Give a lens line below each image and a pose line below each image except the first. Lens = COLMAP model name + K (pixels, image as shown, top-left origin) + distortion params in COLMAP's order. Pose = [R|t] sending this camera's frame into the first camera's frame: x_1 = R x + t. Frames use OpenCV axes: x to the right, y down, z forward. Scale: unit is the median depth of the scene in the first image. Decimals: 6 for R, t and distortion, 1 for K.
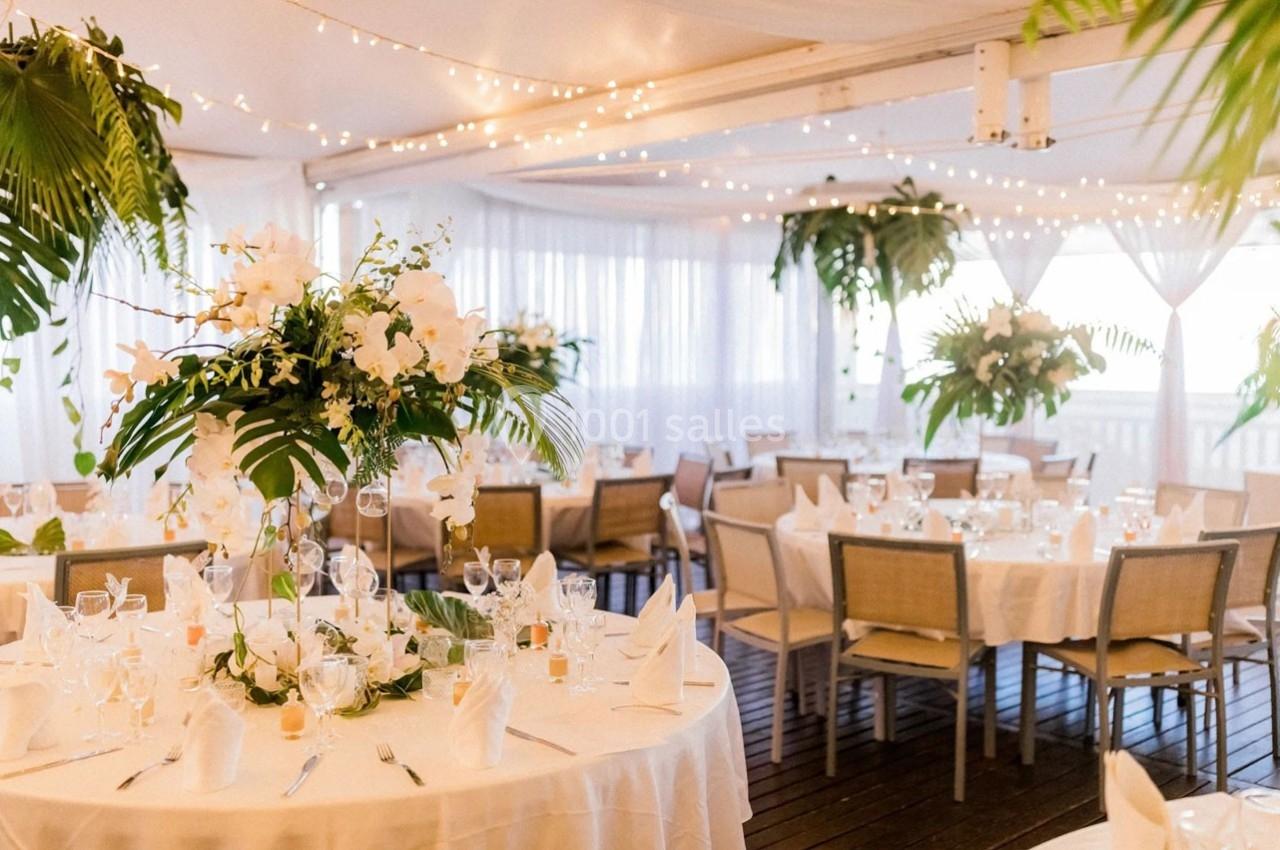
lens RADIAL K [[1227.3, 0, 640.0], [0, 1227.3, 425.0], [0, 0, 1]] dist [0.003166, 0.001933]
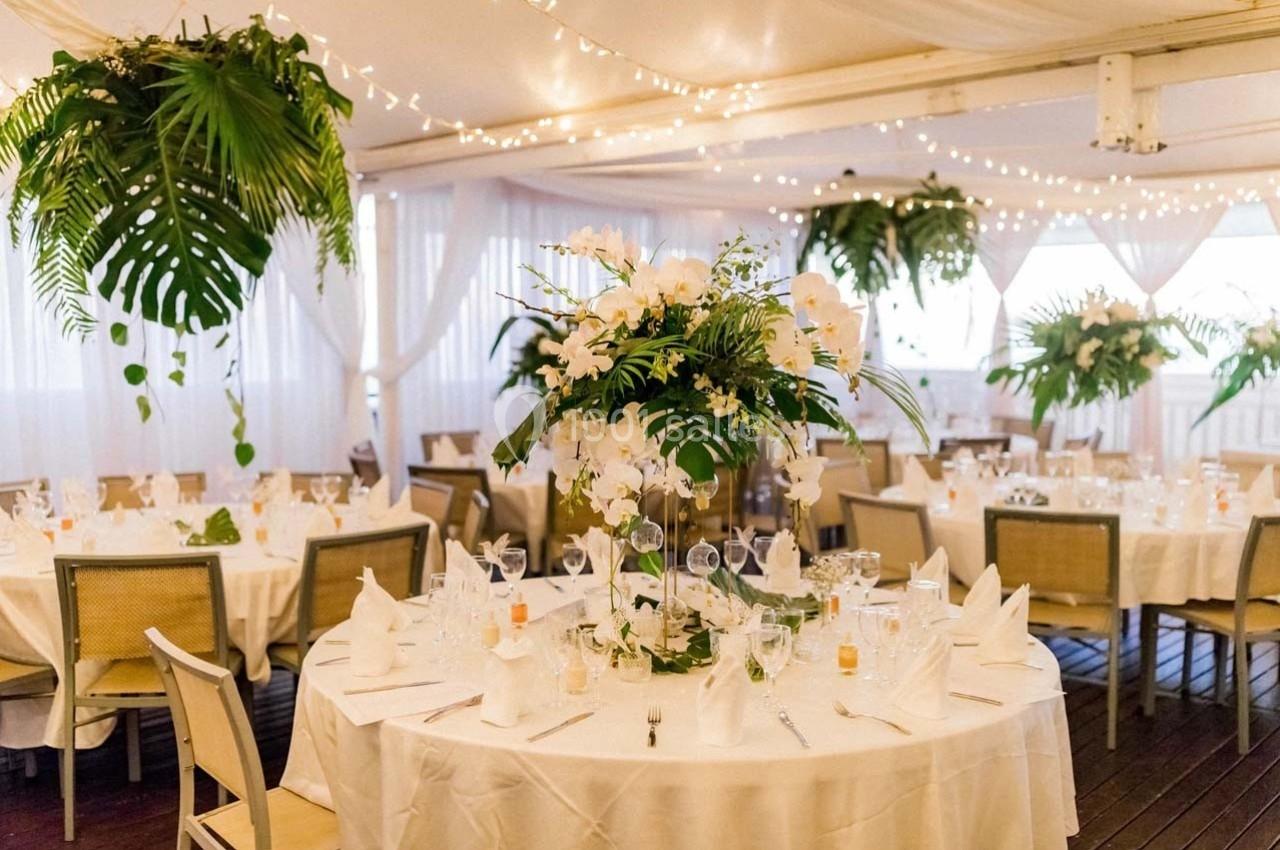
lens RADIAL K [[1217.9, 0, 640.0], [0, 1217.9, 425.0], [0, 0, 1]] dist [0.005800, -0.013134]
pose [[0.995437, -0.012609, 0.094588, -0.222361], [0.011369, 0.999842, 0.013642, -0.003194], [-0.094745, -0.012505, 0.995423, -0.035598]]
